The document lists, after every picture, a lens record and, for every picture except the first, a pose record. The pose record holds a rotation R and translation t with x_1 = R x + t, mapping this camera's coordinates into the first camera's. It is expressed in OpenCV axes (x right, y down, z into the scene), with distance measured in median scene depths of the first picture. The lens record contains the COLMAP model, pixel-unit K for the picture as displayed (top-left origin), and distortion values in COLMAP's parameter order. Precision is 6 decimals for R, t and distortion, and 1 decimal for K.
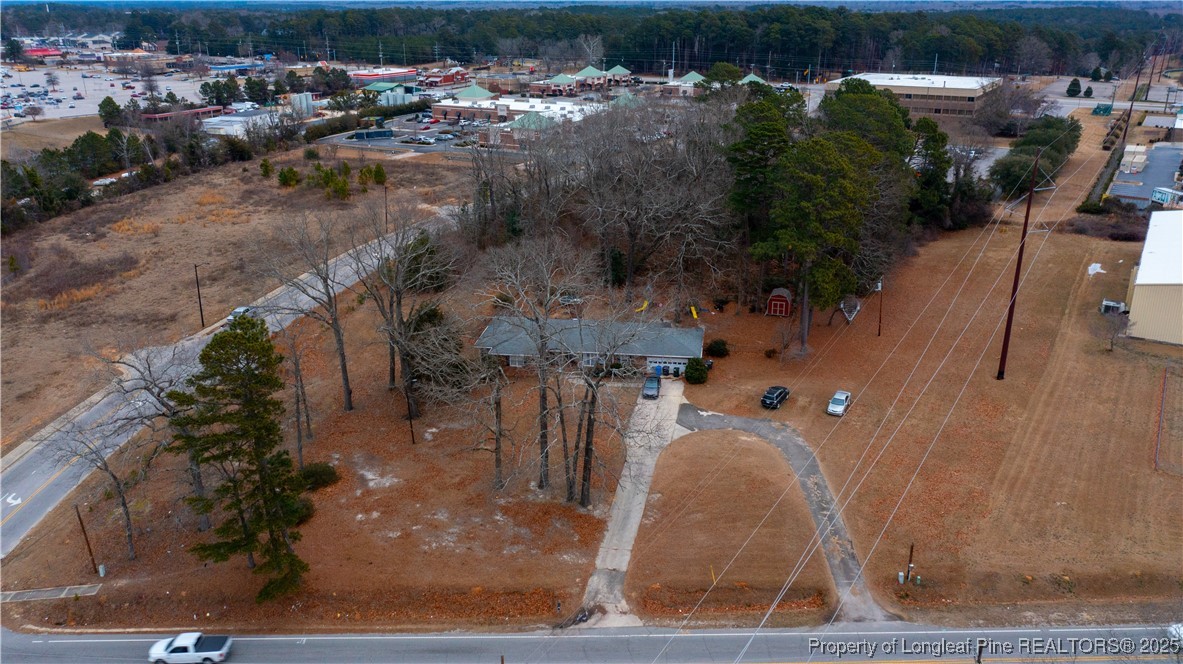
lens RADIAL K [[936.0, 0, 591.5], [0, 936.0, 332.0], [0, 0, 1]] dist [-0.007004, -0.002961]
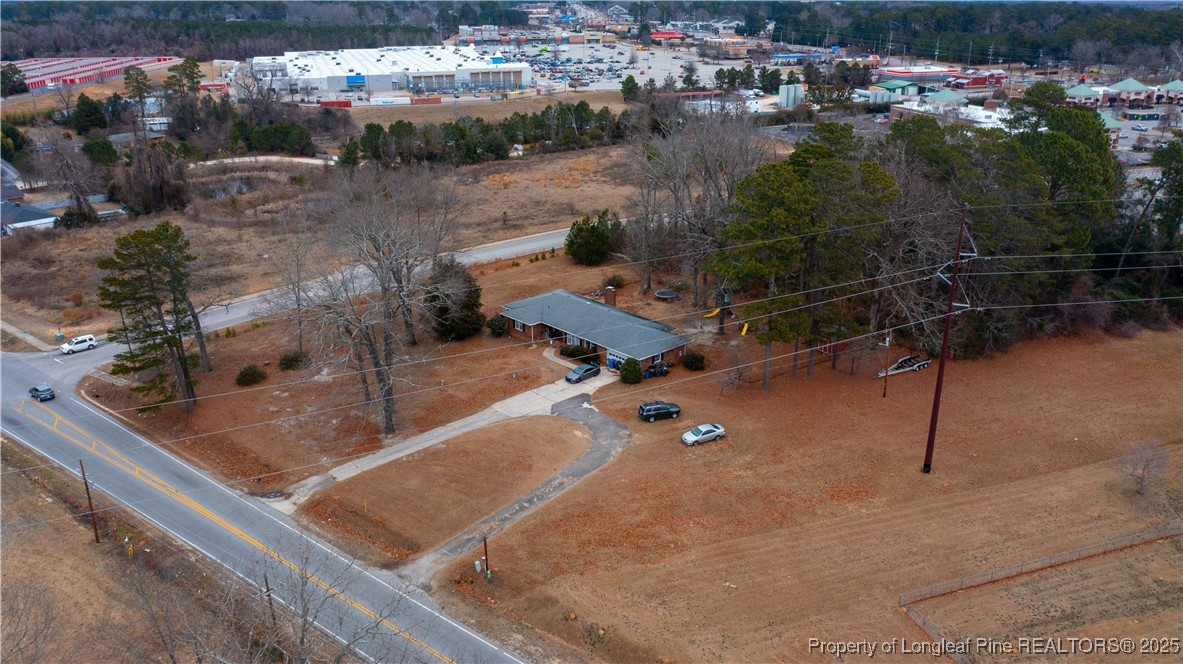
lens RADIAL K [[936.0, 0, 591.5], [0, 936.0, 332.0], [0, 0, 1]] dist [-0.007004, -0.002961]
pose [[0.774450, 0.226598, -0.590661, 0.270707], [-0.221097, 0.971723, 0.082893, -0.030557], [0.592742, 0.066397, 0.802651, 0.055586]]
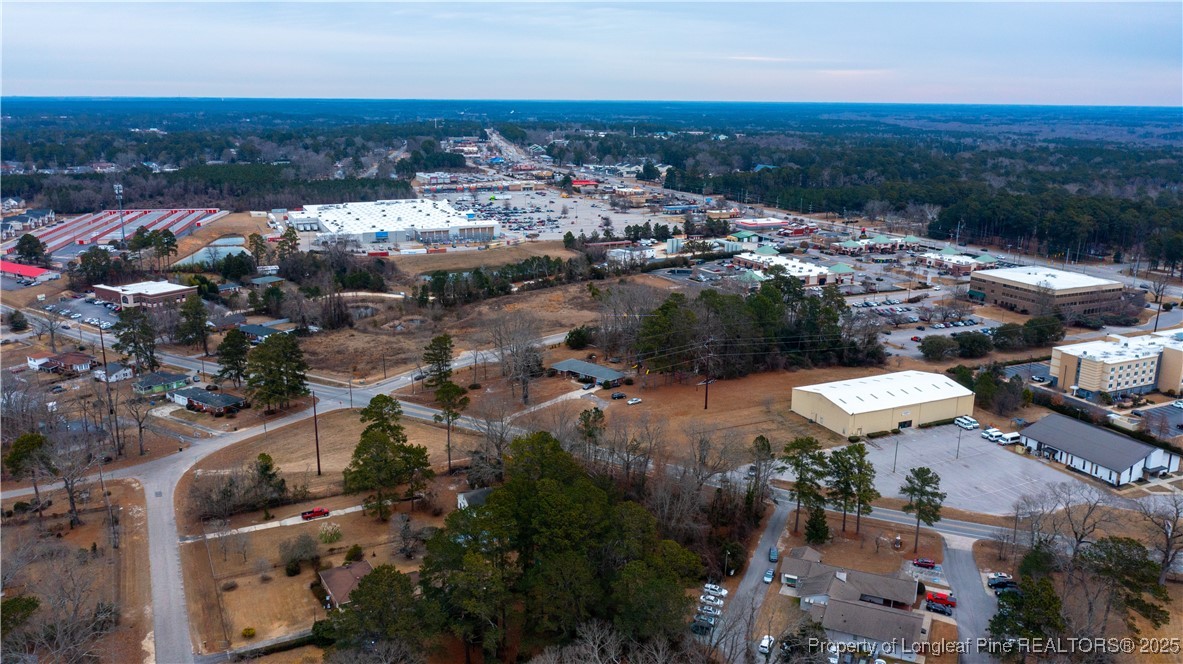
lens RADIAL K [[936.0, 0, 591.5], [0, 936.0, 332.0], [0, 0, 1]] dist [-0.007004, -0.002961]
pose [[0.833729, 0.147781, -0.532030, 0.620419], [-0.202489, 0.978222, -0.045595, 0.009354], [0.513706, 0.145745, 0.845497, -0.575173]]
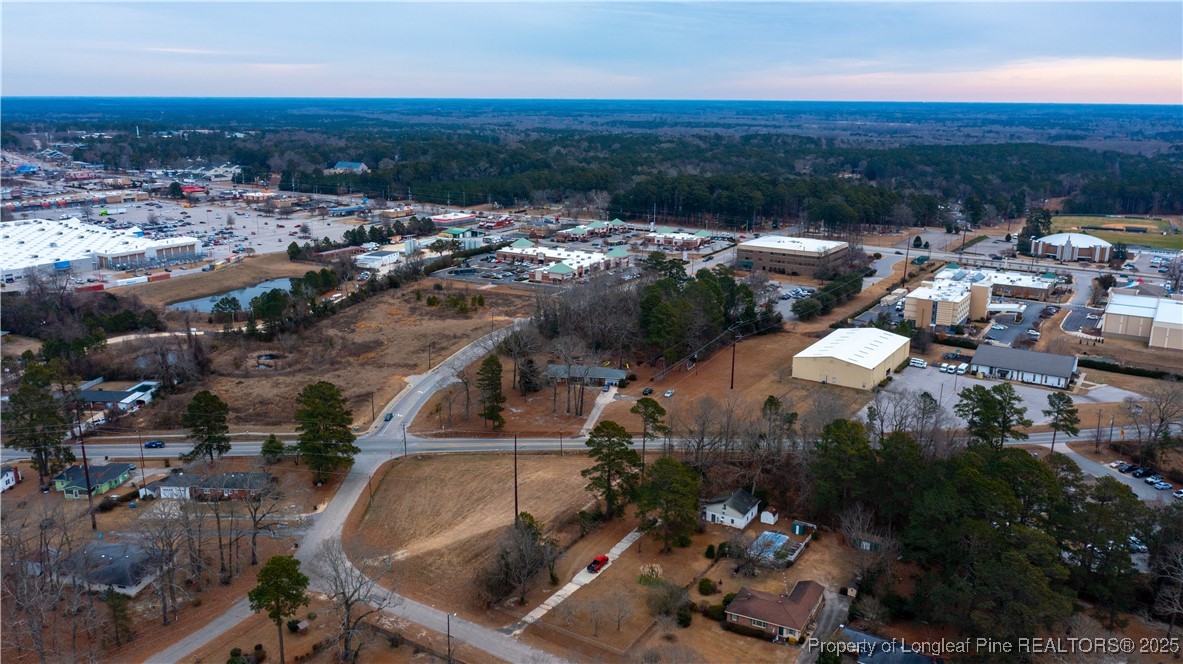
lens RADIAL K [[936.0, 0, 591.5], [0, 936.0, 332.0], [0, 0, 1]] dist [-0.007004, -0.002961]
pose [[0.999719, 0.018338, -0.015008, 0.023326], [-0.019784, 0.994519, -0.102664, 0.070959], [0.013043, 0.102932, 0.994603, -0.722550]]
